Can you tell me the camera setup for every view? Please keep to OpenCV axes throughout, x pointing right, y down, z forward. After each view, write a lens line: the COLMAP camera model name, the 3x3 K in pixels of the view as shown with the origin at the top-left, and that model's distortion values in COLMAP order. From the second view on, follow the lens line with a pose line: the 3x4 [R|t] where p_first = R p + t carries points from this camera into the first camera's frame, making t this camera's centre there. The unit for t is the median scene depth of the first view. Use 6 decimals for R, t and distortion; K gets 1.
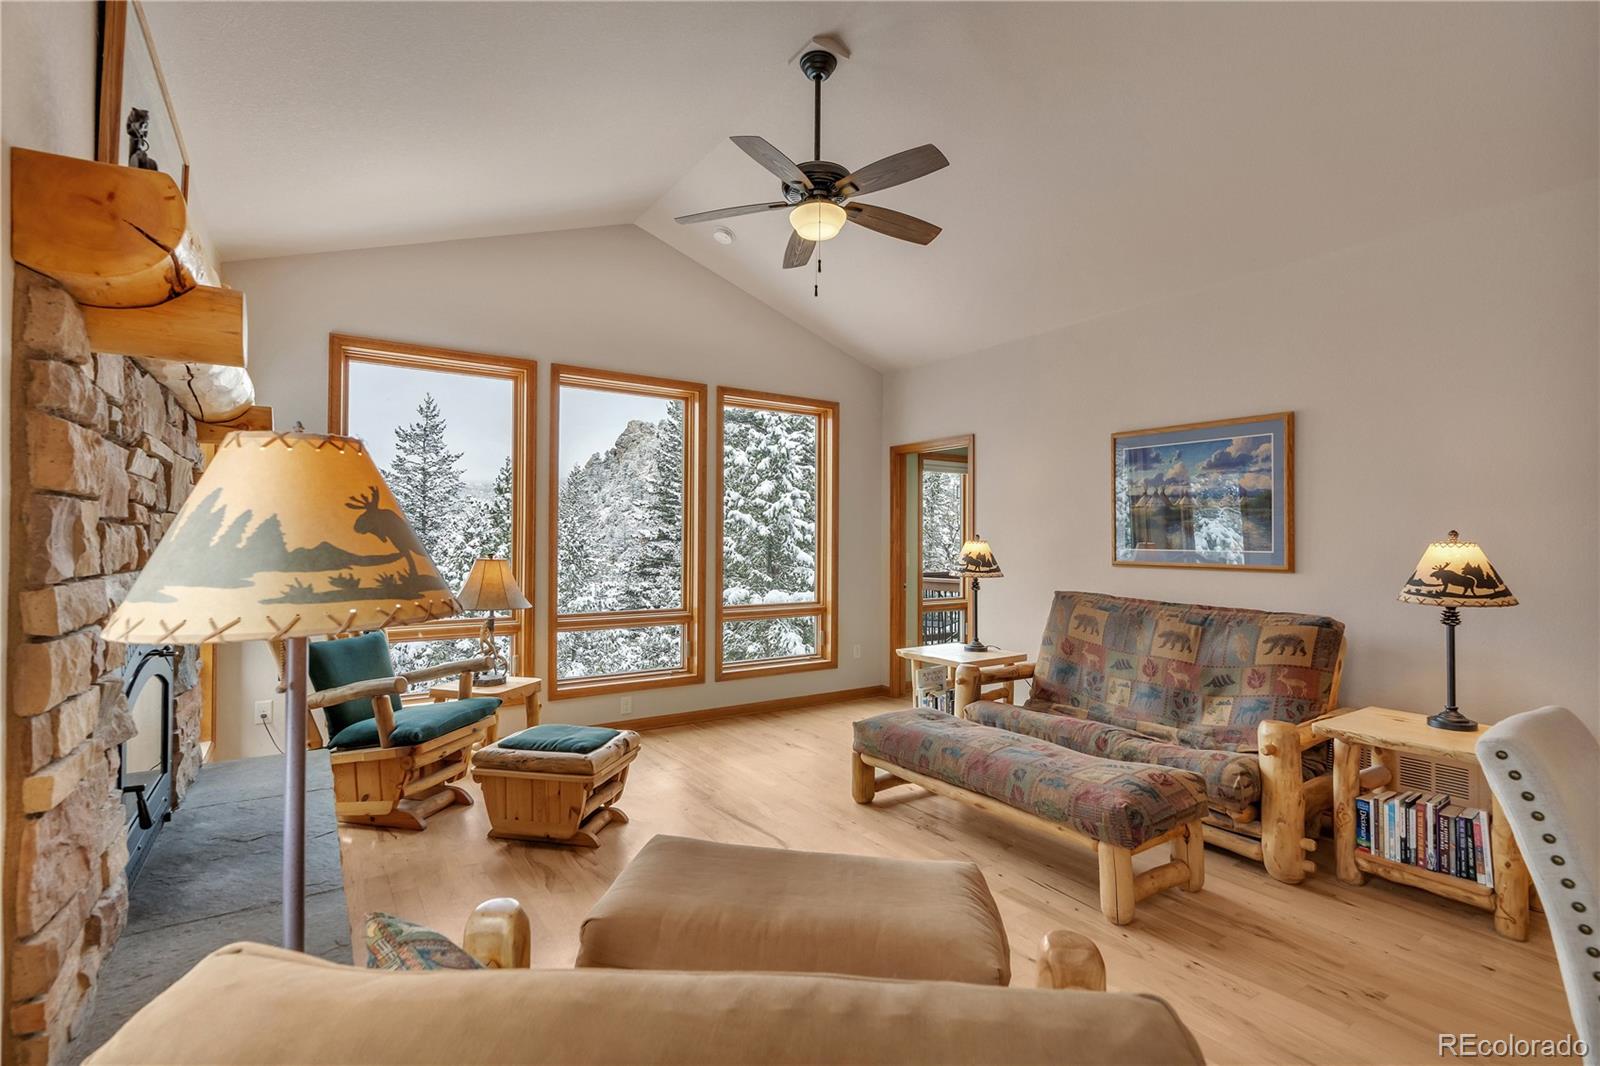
lens RADIAL K [[744.7, 0, 794.8], [0, 744.7, 530.4], [0, 0, 1]] dist [0.001336, -0.000065]
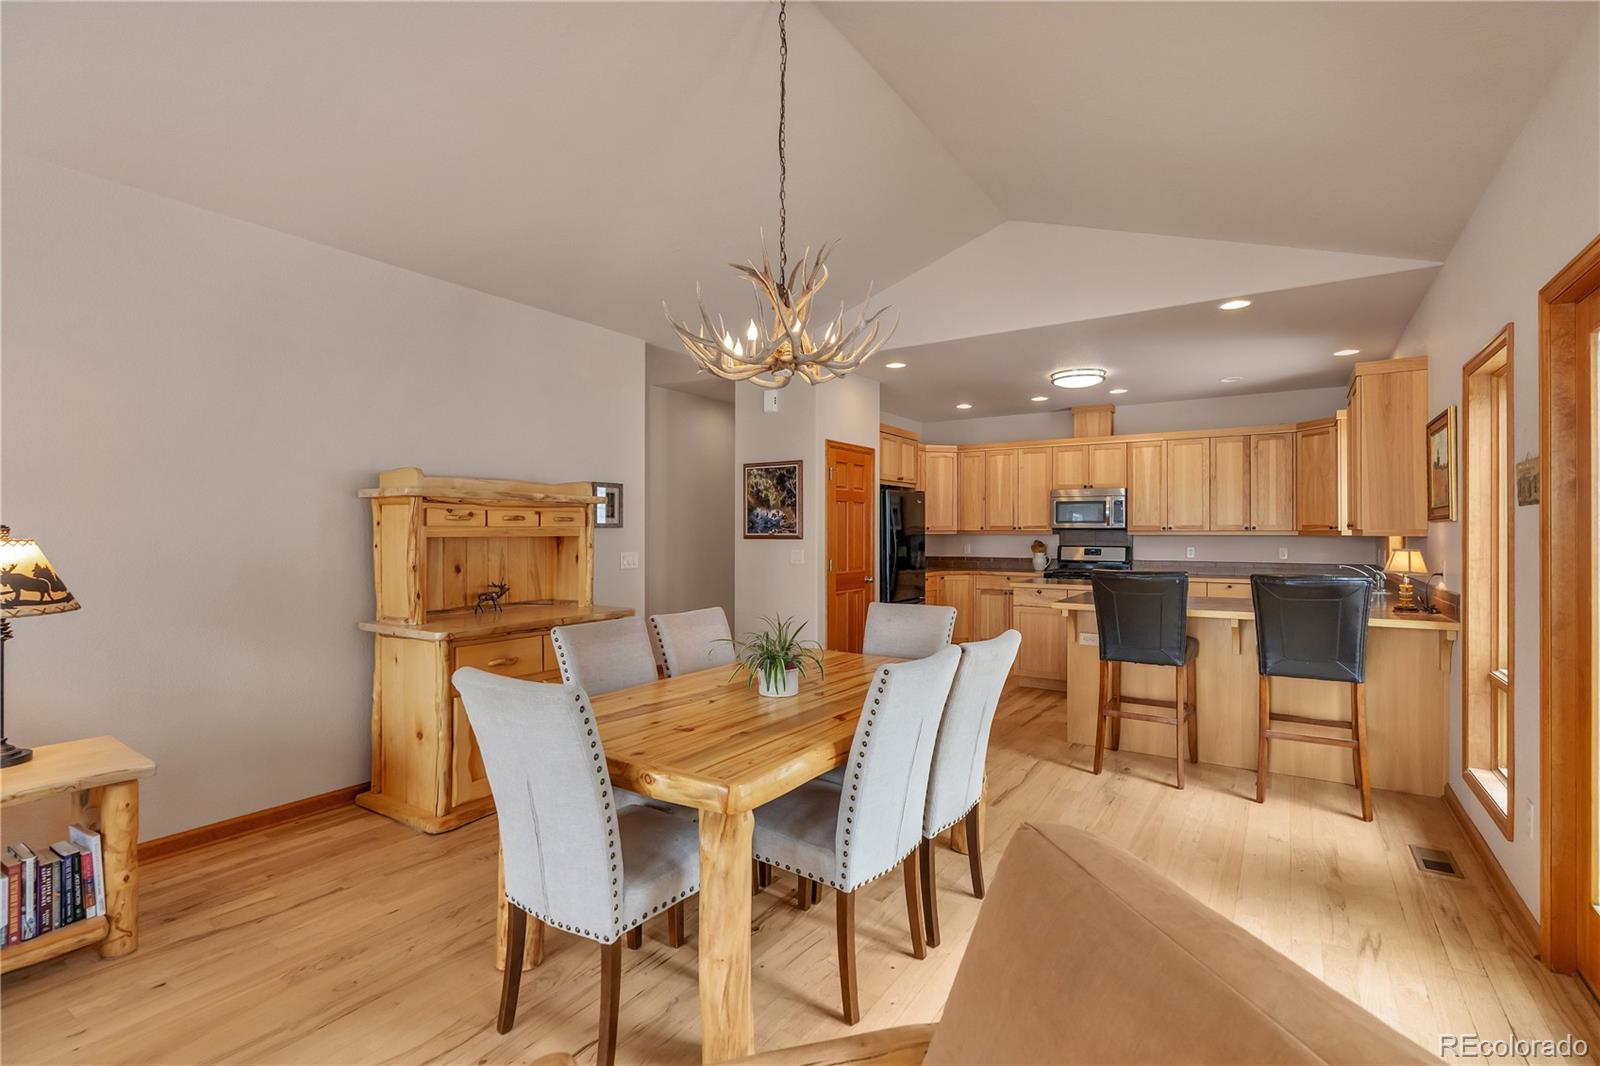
lens RADIAL K [[744.7, 0, 794.8], [0, 744.7, 530.4], [0, 0, 1]] dist [0.001336, -0.000065]
pose [[-0.403582, -0.001320, 0.914942, -0.224444], [-0.015314, 0.999869, -0.005312, -0.003077], [-0.914815, -0.016155, -0.403549, 0.534051]]
